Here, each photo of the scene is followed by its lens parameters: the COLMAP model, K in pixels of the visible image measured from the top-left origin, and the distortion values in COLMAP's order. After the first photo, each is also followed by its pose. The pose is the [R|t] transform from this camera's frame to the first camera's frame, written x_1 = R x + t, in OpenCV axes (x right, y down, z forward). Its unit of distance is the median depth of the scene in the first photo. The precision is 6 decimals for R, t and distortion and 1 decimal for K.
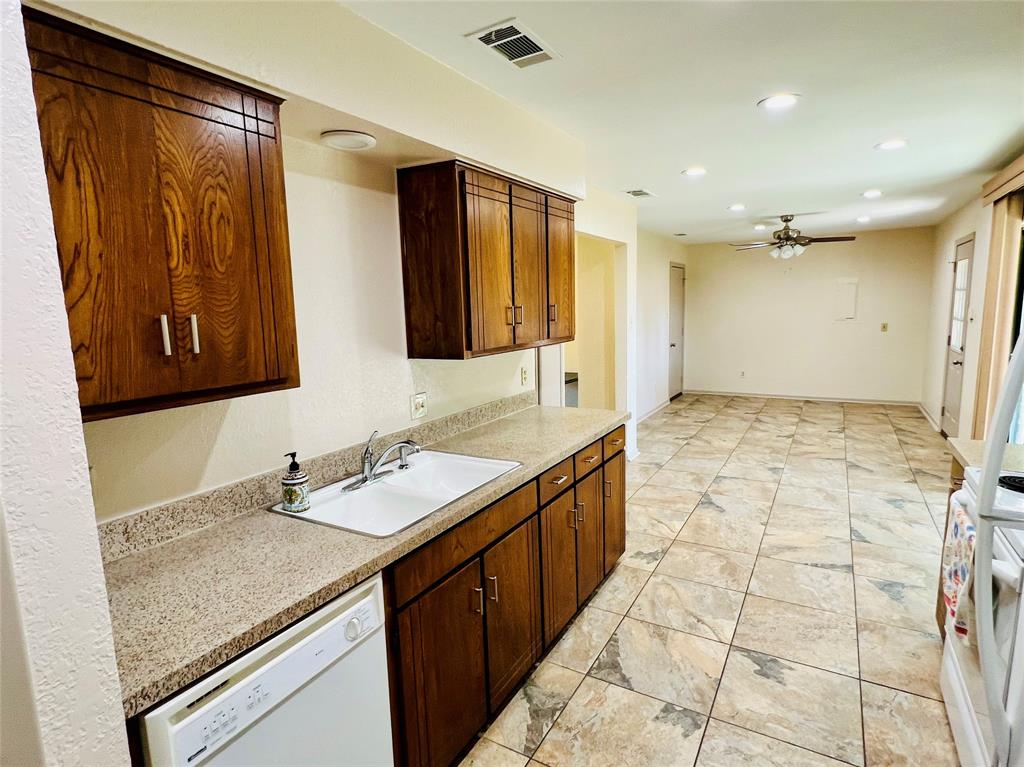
lens RADIAL K [[538.9, 0, 513.7], [0, 538.9, 380.3], [0, 0, 1]] dist [-0.006910, 0.003192]
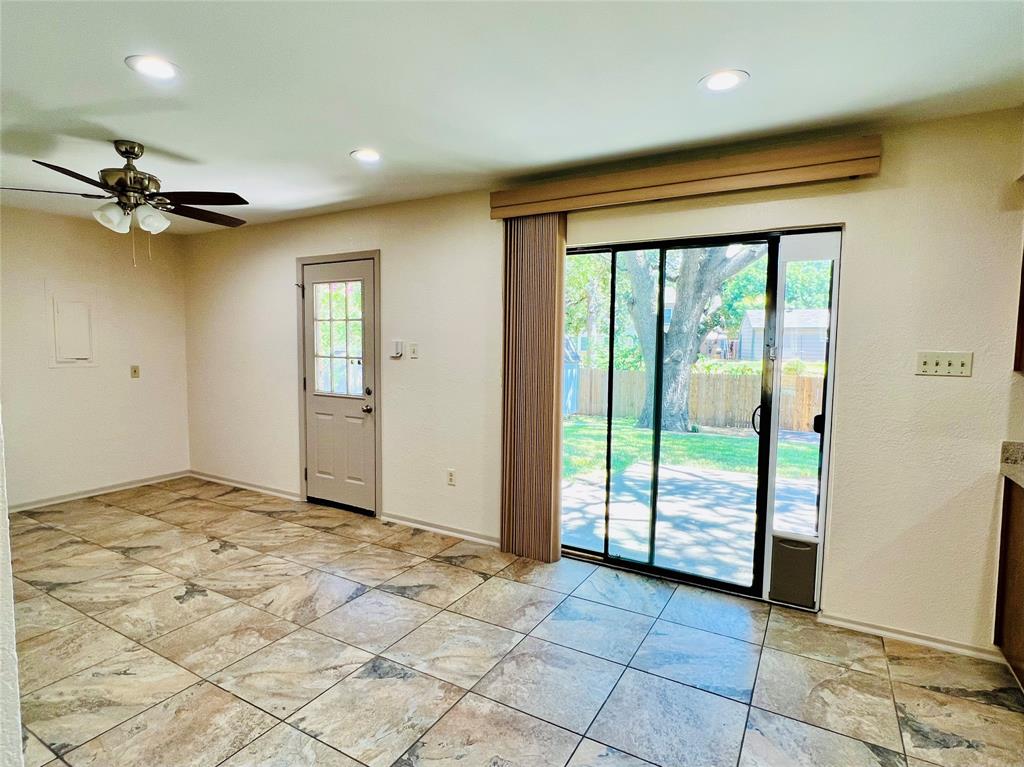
lens RADIAL K [[538.9, 0, 504.4], [0, 538.9, 383.3], [0, 0, 1]] dist [-0.006910, 0.003192]
pose [[-0.002382, -0.049398, 0.998776, 0.036796], [0.126938, 0.990685, 0.049301, -0.149163], [-0.991908, 0.126900, 0.003911, 1.366854]]
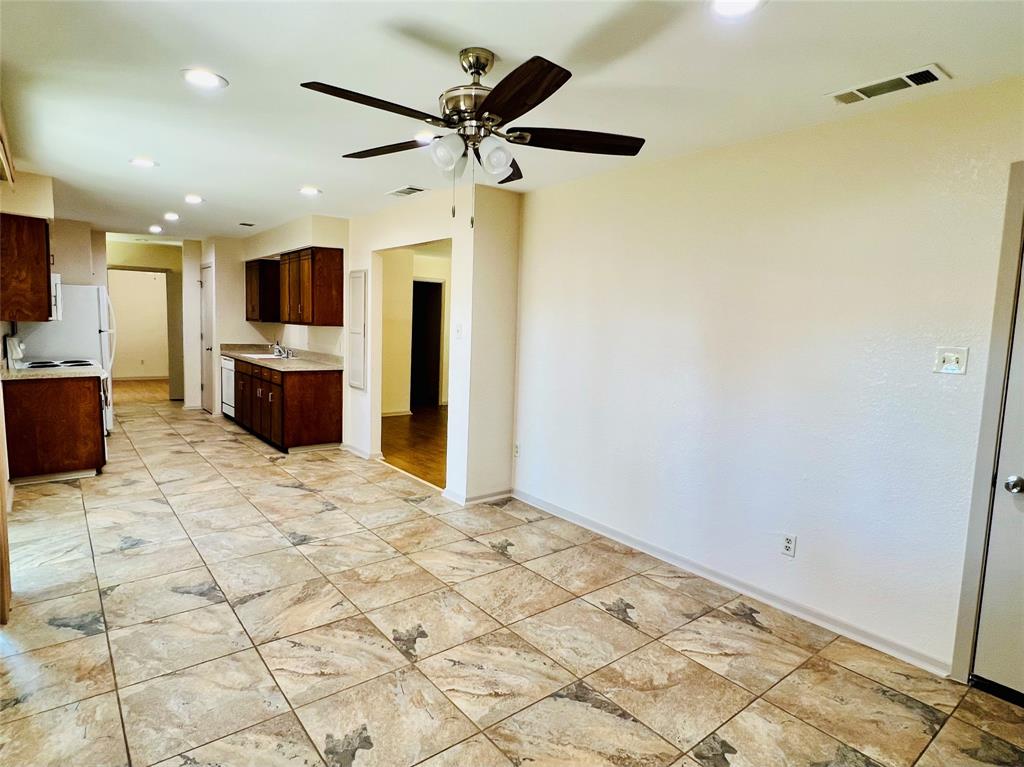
lens RADIAL K [[577.9, 0, 520.5], [0, 577.9, 379.0], [0, 0, 1]] dist [0.003020, -0.001598]
pose [[-0.344080, 0.109644, -0.932517, 1.711822], [-0.153754, 0.973173, 0.171157, -0.343853], [0.926266, 0.202270, -0.317991, 2.340280]]
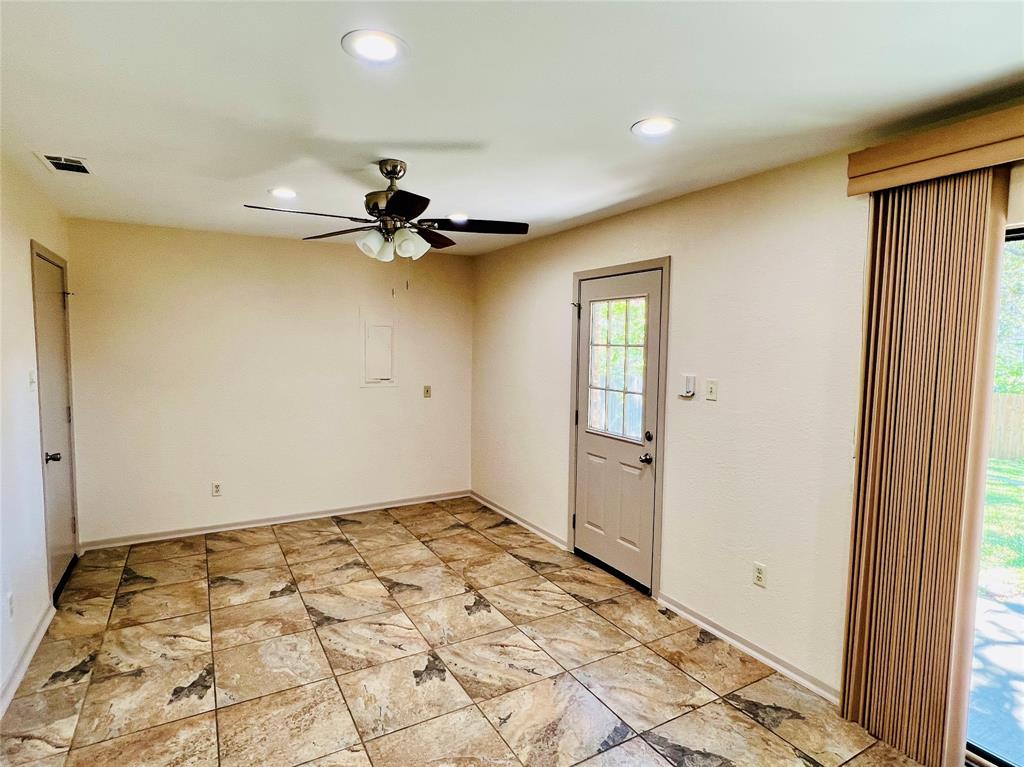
lens RADIAL K [[538.9, 0, 512.6], [0, 538.9, 386.1], [0, 0, 1]] dist [-0.006910, 0.003192]
pose [[0.489888, -0.035235, 0.871073, 0.337389], [0.093566, 0.995536, -0.012351, -0.220674], [-0.866750, 0.087554, 0.490999, 1.415791]]
